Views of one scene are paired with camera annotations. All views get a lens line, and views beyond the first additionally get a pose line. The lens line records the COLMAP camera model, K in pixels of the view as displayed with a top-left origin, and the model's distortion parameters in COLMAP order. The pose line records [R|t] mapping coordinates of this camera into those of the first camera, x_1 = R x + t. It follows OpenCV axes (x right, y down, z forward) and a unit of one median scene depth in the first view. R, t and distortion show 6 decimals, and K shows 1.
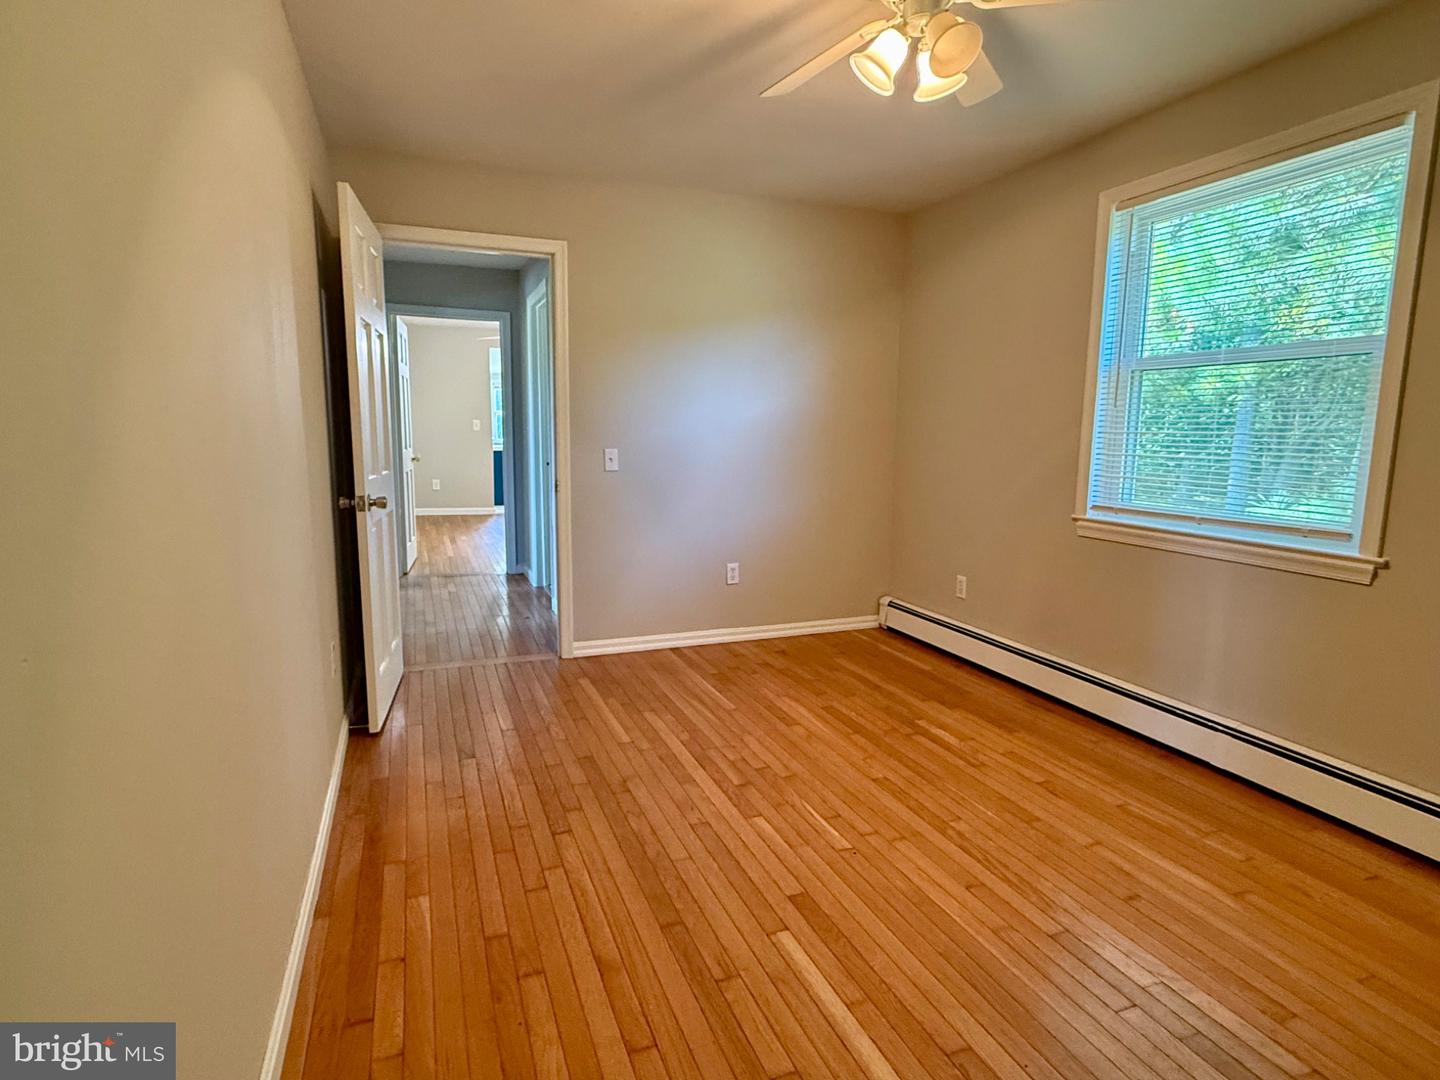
lens RADIAL K [[782.9, 0, 717.0], [0, 782.9, 538.9], [0, 0, 1]] dist [0.001595, 0.000848]
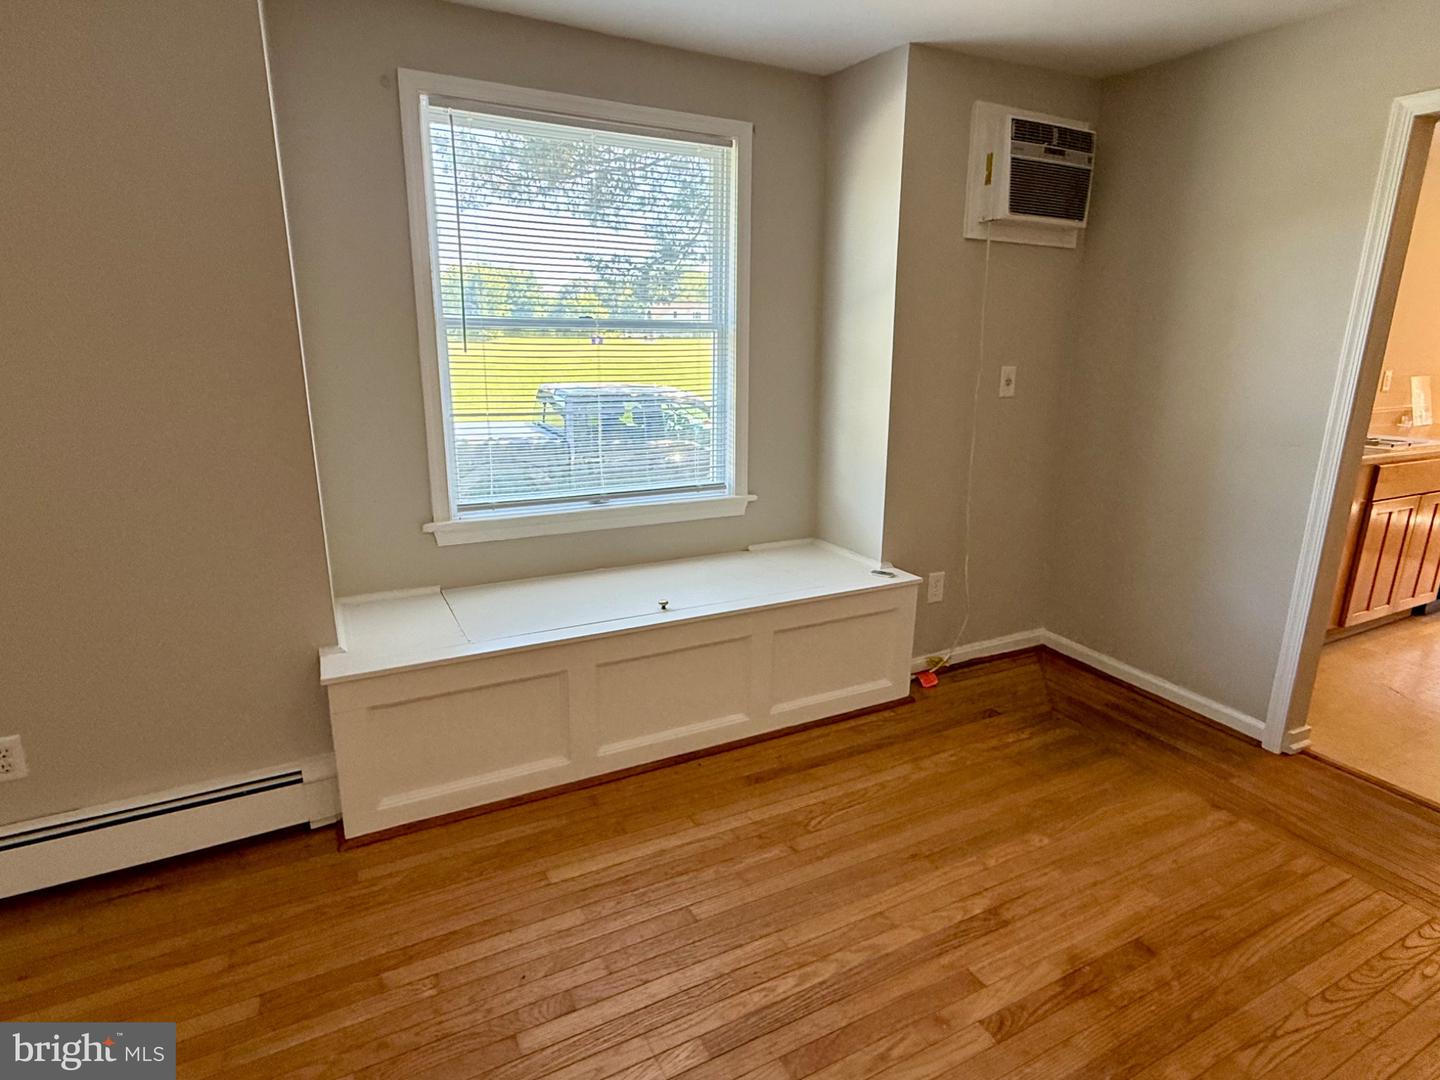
lens RADIAL K [[782.9, 0, 717.0], [0, 782.9, 538.9], [0, 0, 1]] dist [0.001595, 0.000848]
pose [[-0.113377, -0.262213, 0.958327, -0.408896], [0.125046, 0.953110, 0.275579, -0.266169], [-0.985652, 0.151079, -0.075272, 1.115363]]
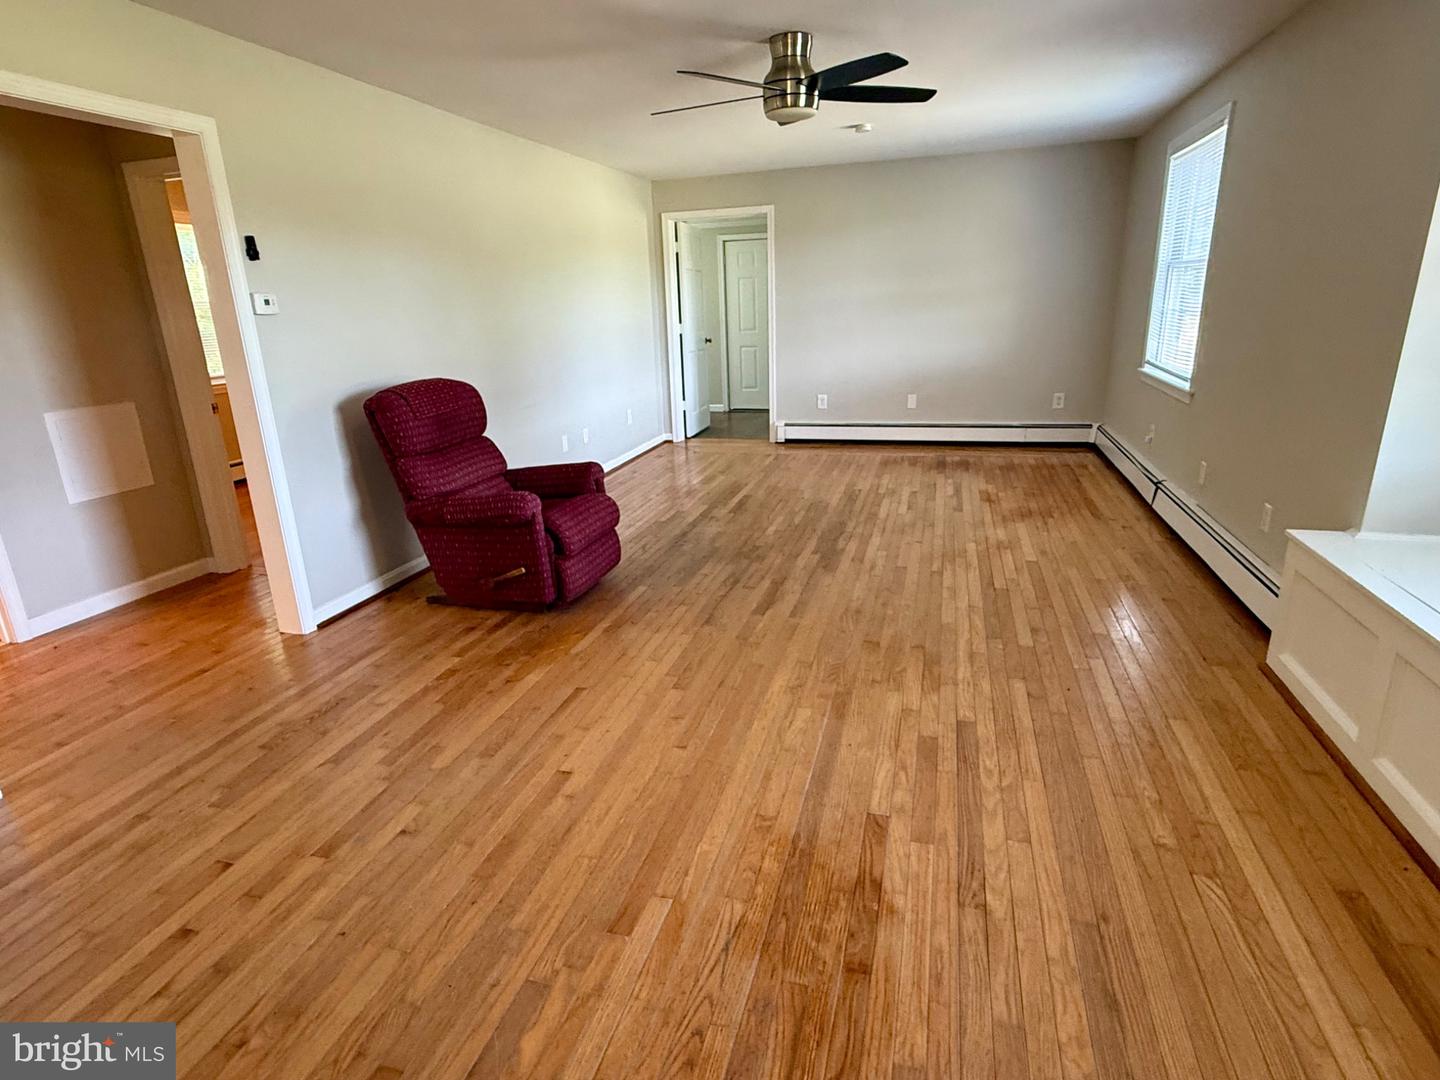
lens RADIAL K [[782.9, 0, 717.0], [0, 782.9, 538.9], [0, 0, 1]] dist [0.001595, 0.000848]
pose [[0.795686, 0.139673, -0.589385, 0.363636], [-0.040343, 0.983110, 0.178515, -0.104886], [0.604364, -0.118264, 0.787882, 0.217287]]
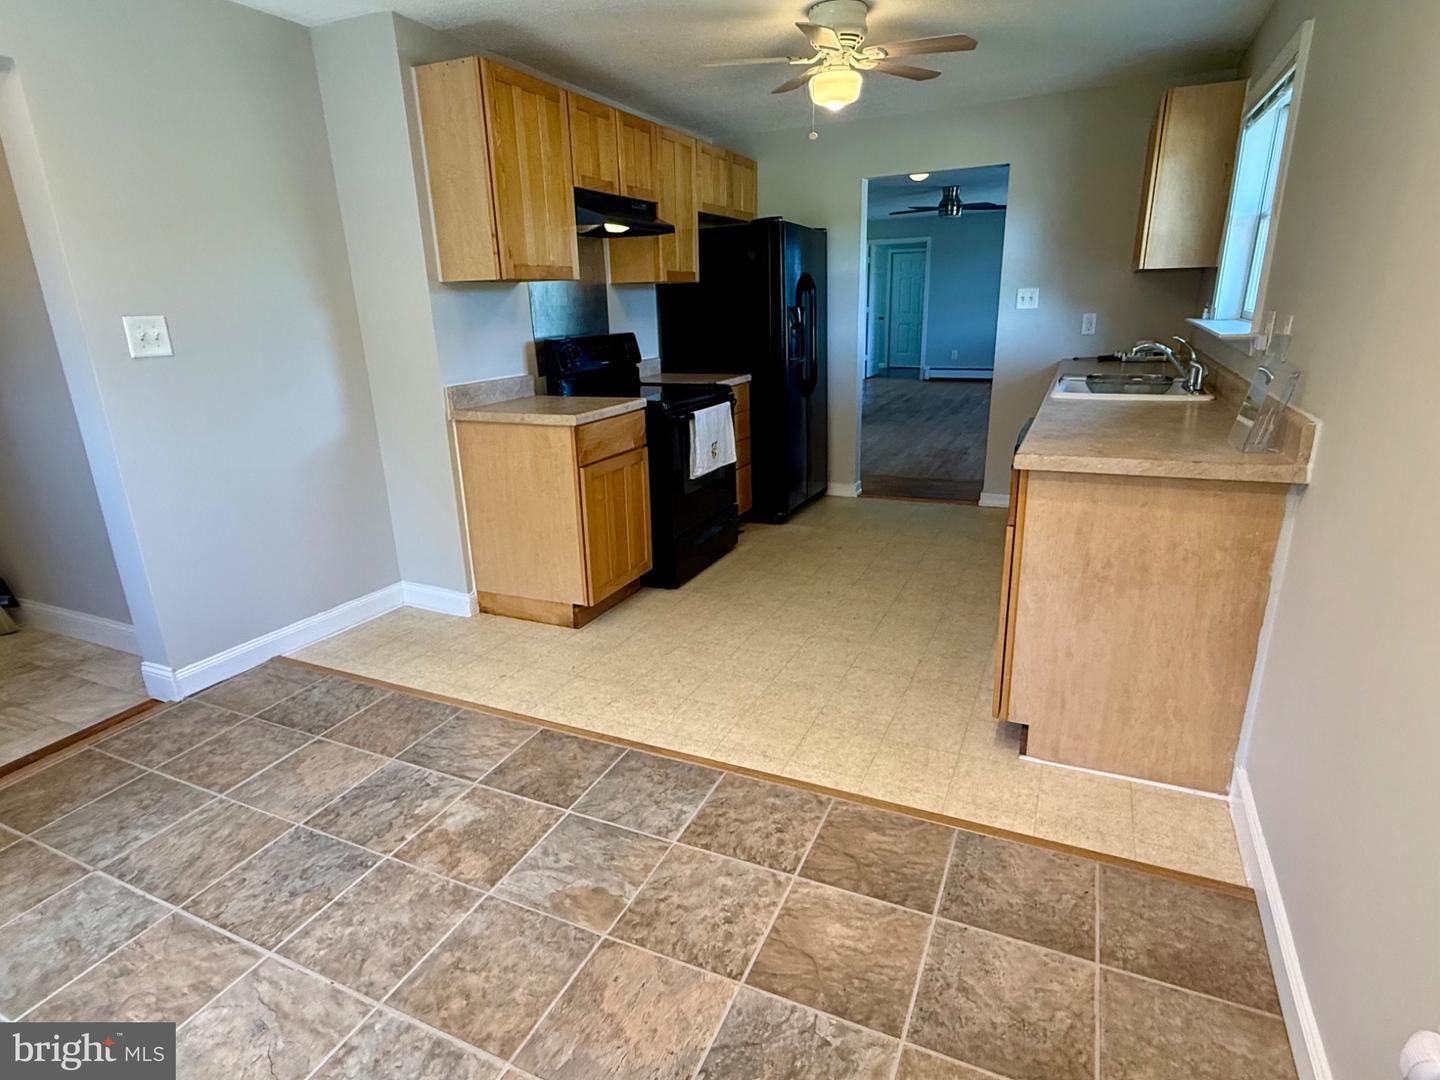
lens RADIAL K [[782.9, 0, 717.0], [0, 782.9, 538.9], [0, 0, 1]] dist [0.001595, 0.000848]
pose [[0.692355, 0.185556, -0.697290, 1.400284], [-0.066210, 0.978629, 0.194681, 0.153848], [0.718513, -0.088621, 0.689845, -1.583772]]
